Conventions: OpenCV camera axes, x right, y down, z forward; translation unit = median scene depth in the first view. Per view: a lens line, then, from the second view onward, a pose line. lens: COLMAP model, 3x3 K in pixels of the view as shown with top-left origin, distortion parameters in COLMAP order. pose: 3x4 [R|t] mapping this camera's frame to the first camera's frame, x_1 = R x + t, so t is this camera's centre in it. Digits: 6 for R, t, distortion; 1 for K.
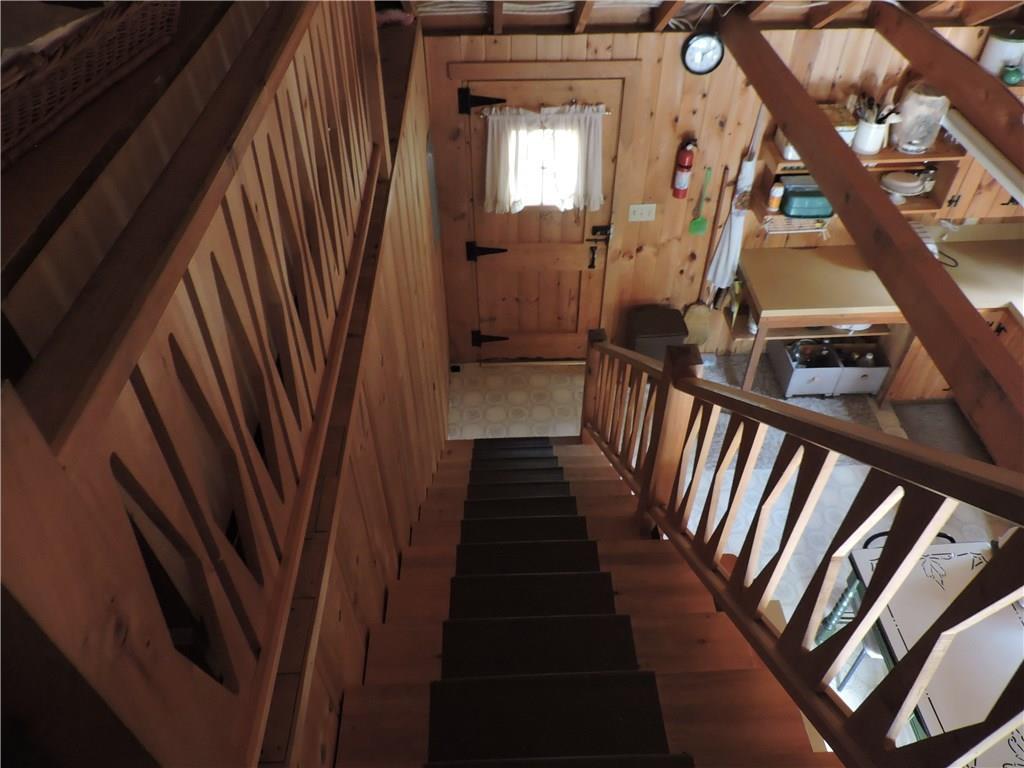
lens RADIAL K [[730.5, 0, 511.1], [0, 730.5, 385.0], [0, 0, 1]] dist [-0.021452, -0.003791]
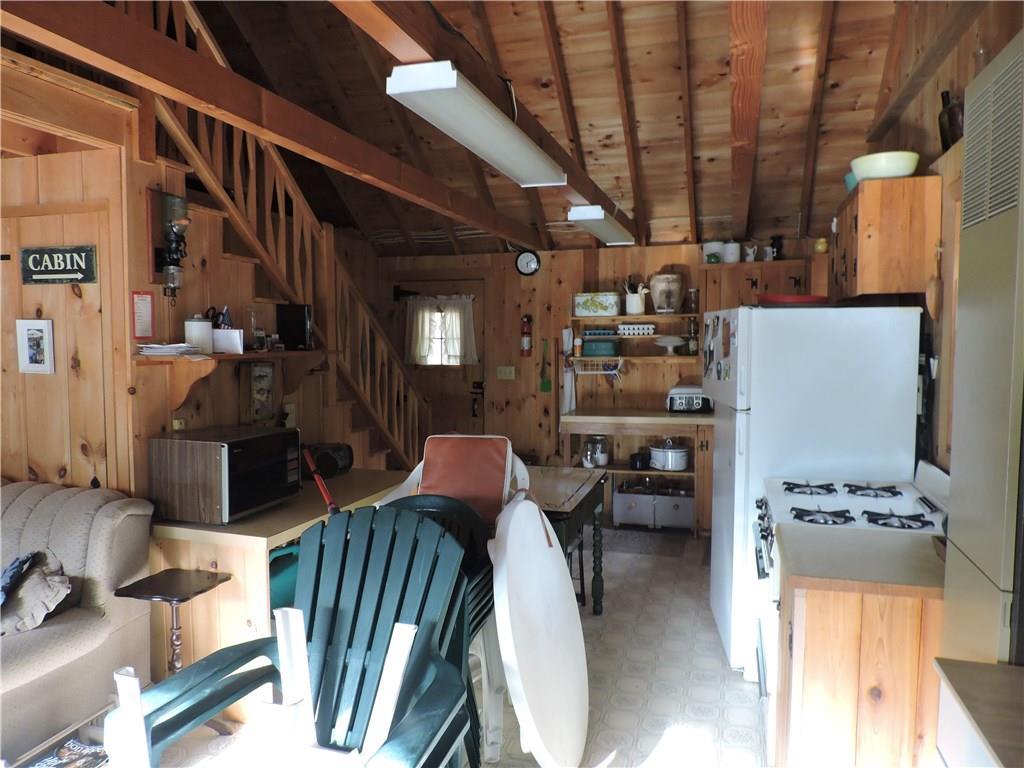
lens RADIAL K [[730.5, 0, 510.9], [0, 730.5, 383.7], [0, 0, 1]] dist [-0.021452, -0.003791]
pose [[0.935933, 0.013340, -0.351927, 0.760842], [-0.251700, 0.724273, -0.641931, 0.766093], [0.246327, 0.689385, 0.681228, 0.038551]]
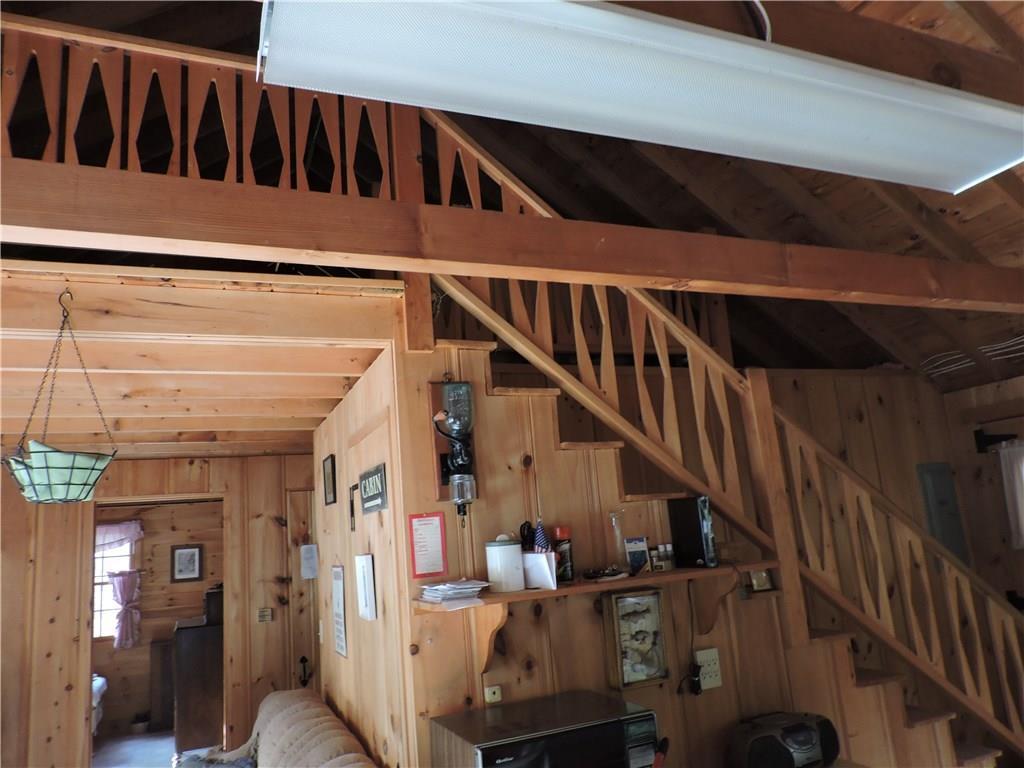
lens RADIAL K [[730.5, 0, 513.6], [0, 730.5, 385.7], [0, 0, 1]] dist [-0.021452, -0.003791]
pose [[0.333624, -0.230242, -0.914157, 0.718786], [-0.623197, 0.673734, -0.397125, 0.442073], [0.707334, 0.702190, 0.081287, 0.310858]]
